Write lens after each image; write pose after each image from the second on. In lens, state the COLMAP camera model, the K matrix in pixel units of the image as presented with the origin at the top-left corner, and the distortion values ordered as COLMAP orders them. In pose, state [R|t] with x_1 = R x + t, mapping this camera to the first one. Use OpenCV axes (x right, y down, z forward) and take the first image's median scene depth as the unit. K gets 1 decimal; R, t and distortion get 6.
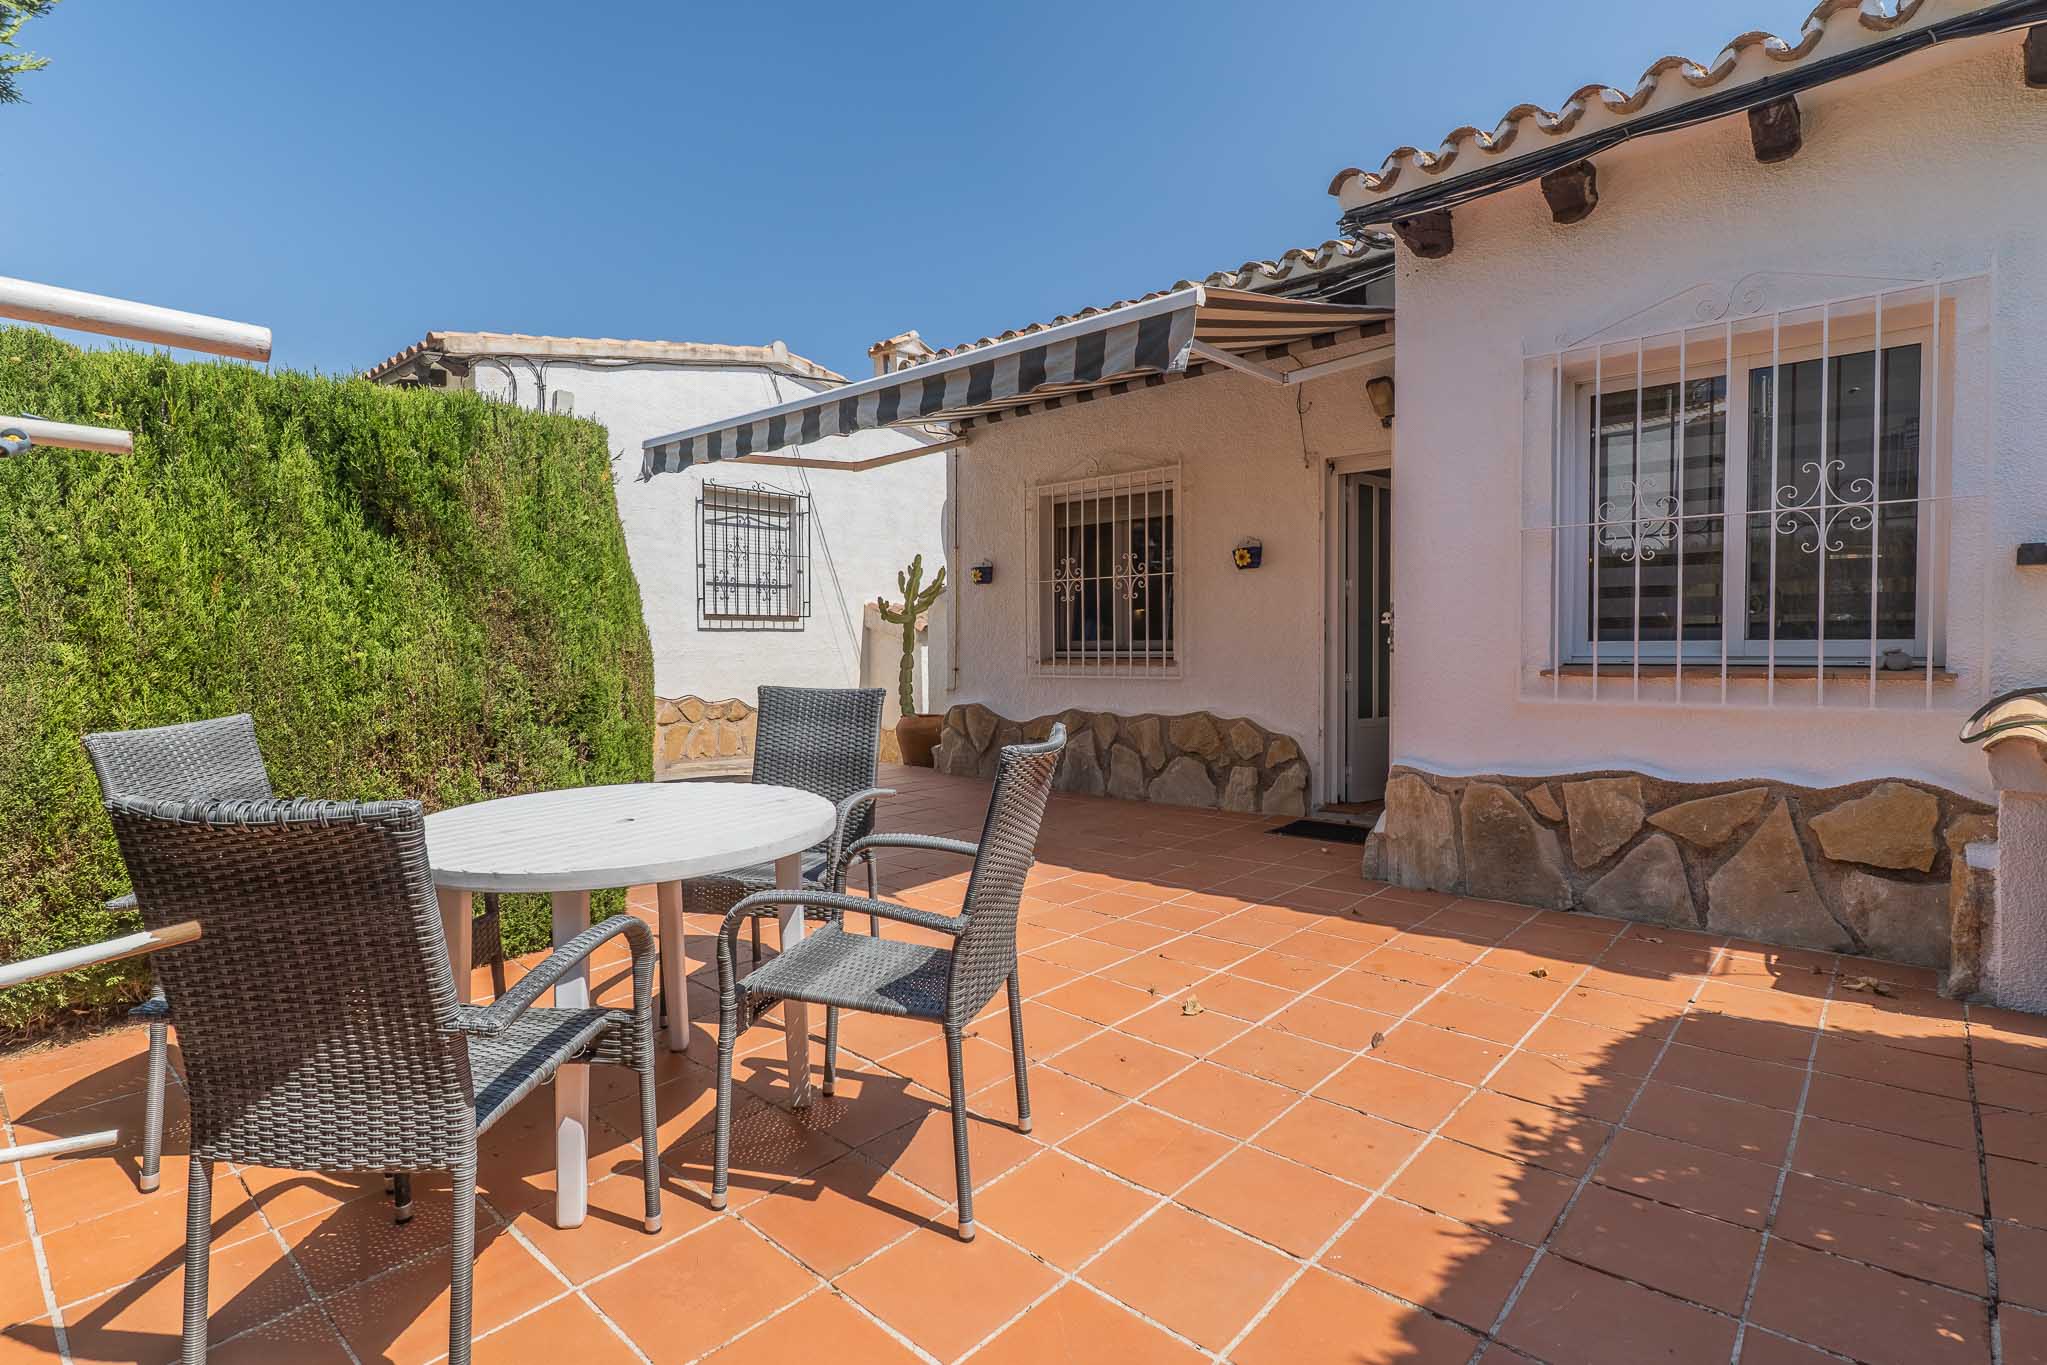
lens RADIAL K [[988.9, 0, 1039.0], [0, 988.9, 669.8], [0, 0, 1]] dist [0.001934, -0.001589]
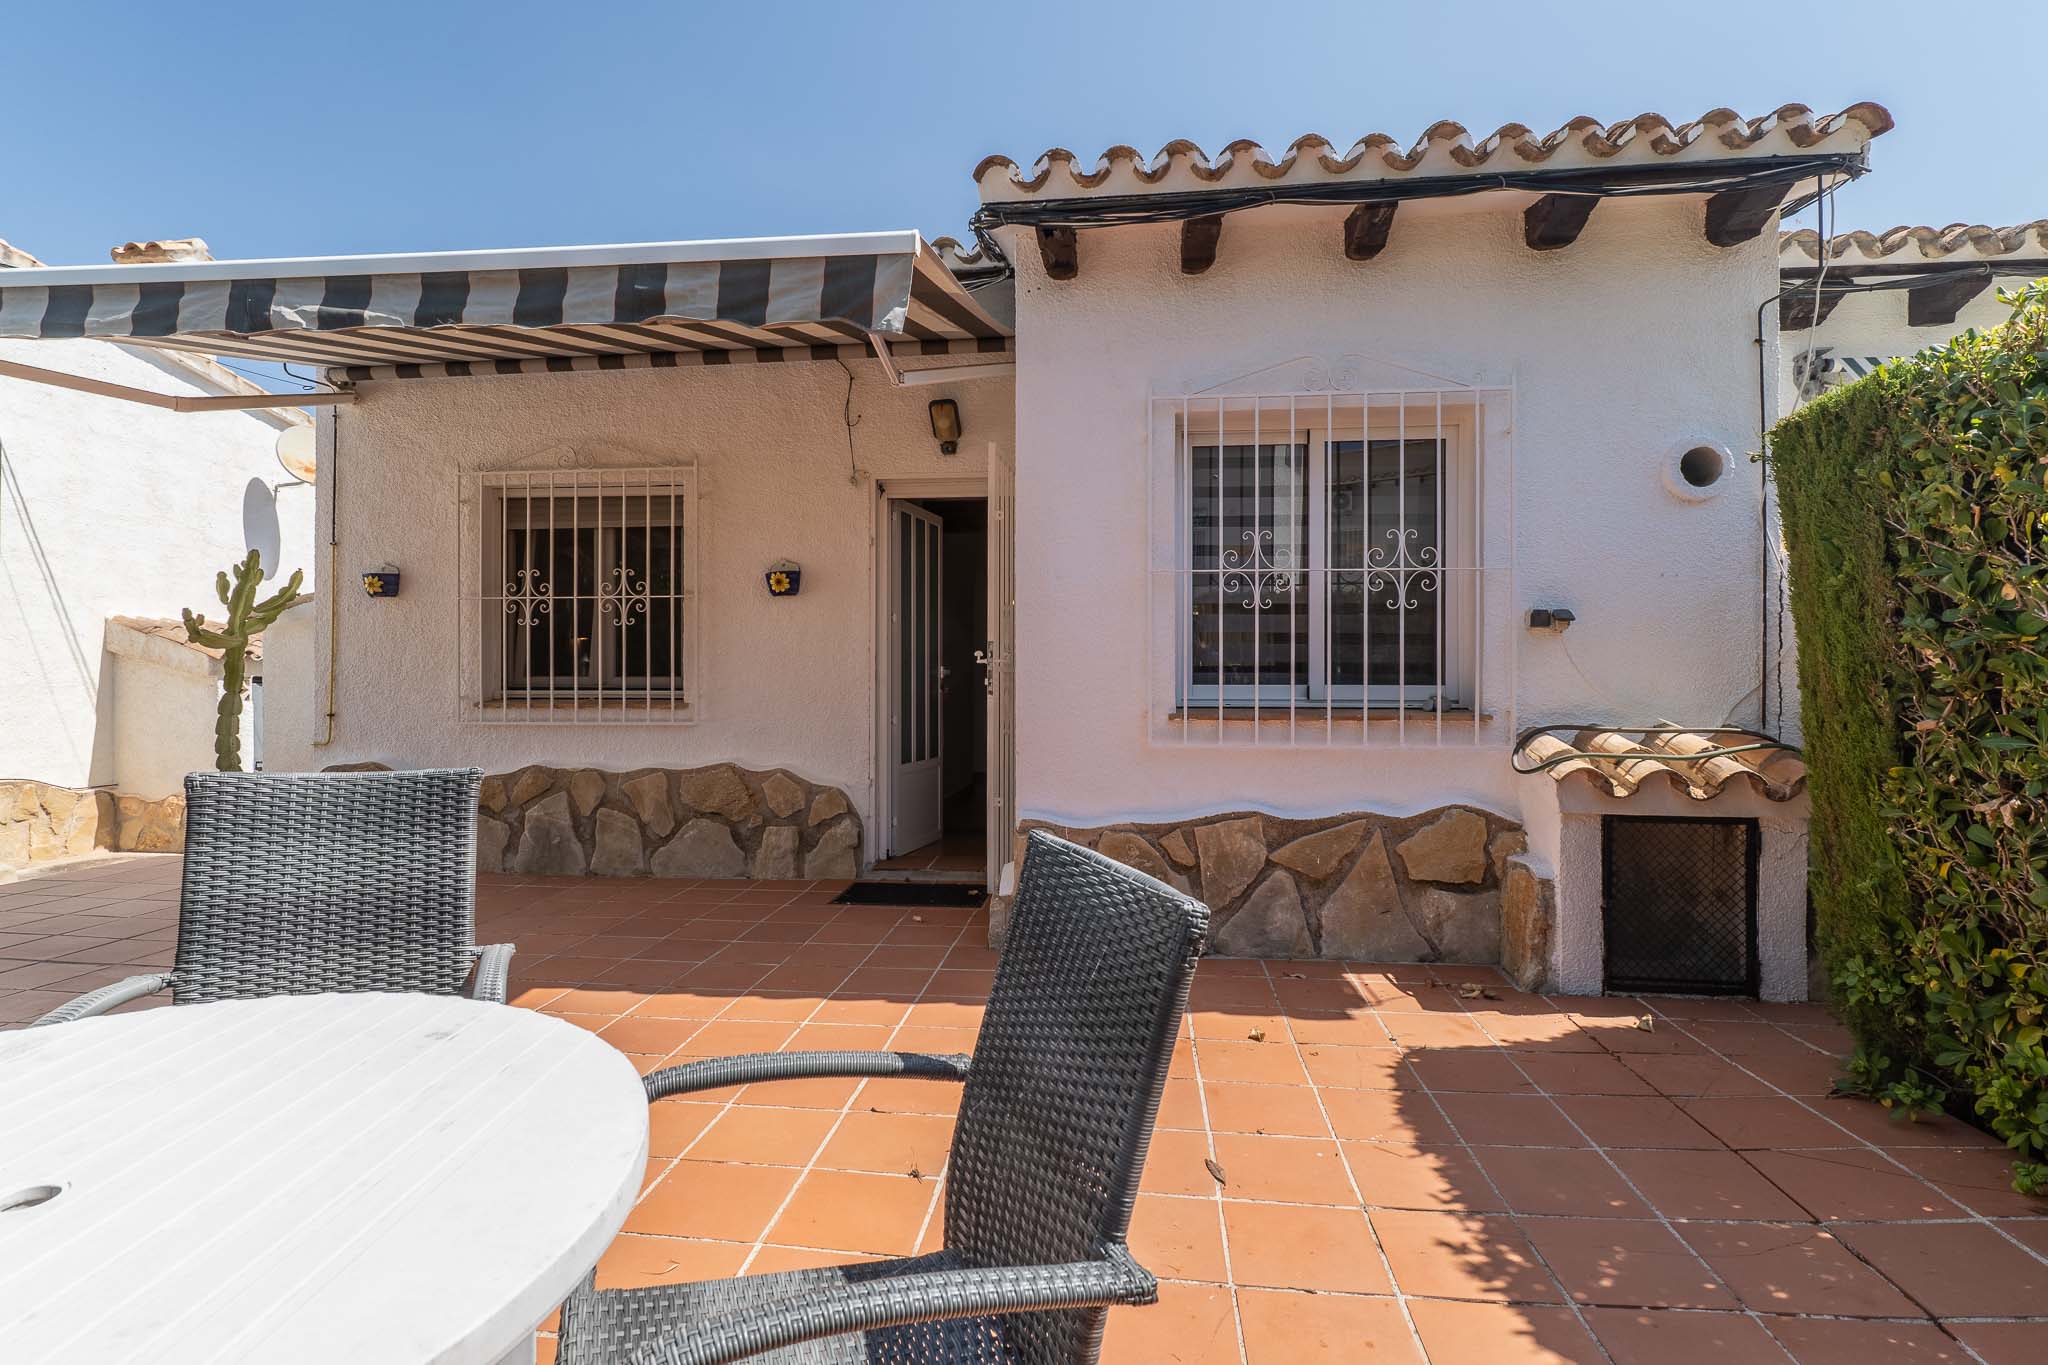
lens RADIAL K [[989.4, 0, 1025.1], [0, 989.4, 675.6], [0, 0, 1]] dist [0.001934, -0.001589]
pose [[0.815038, 0.008495, 0.579345, -0.189473], [0.007704, 0.999645, -0.025495, -0.014323], [-0.579356, 0.025243, 0.814683, 0.282928]]
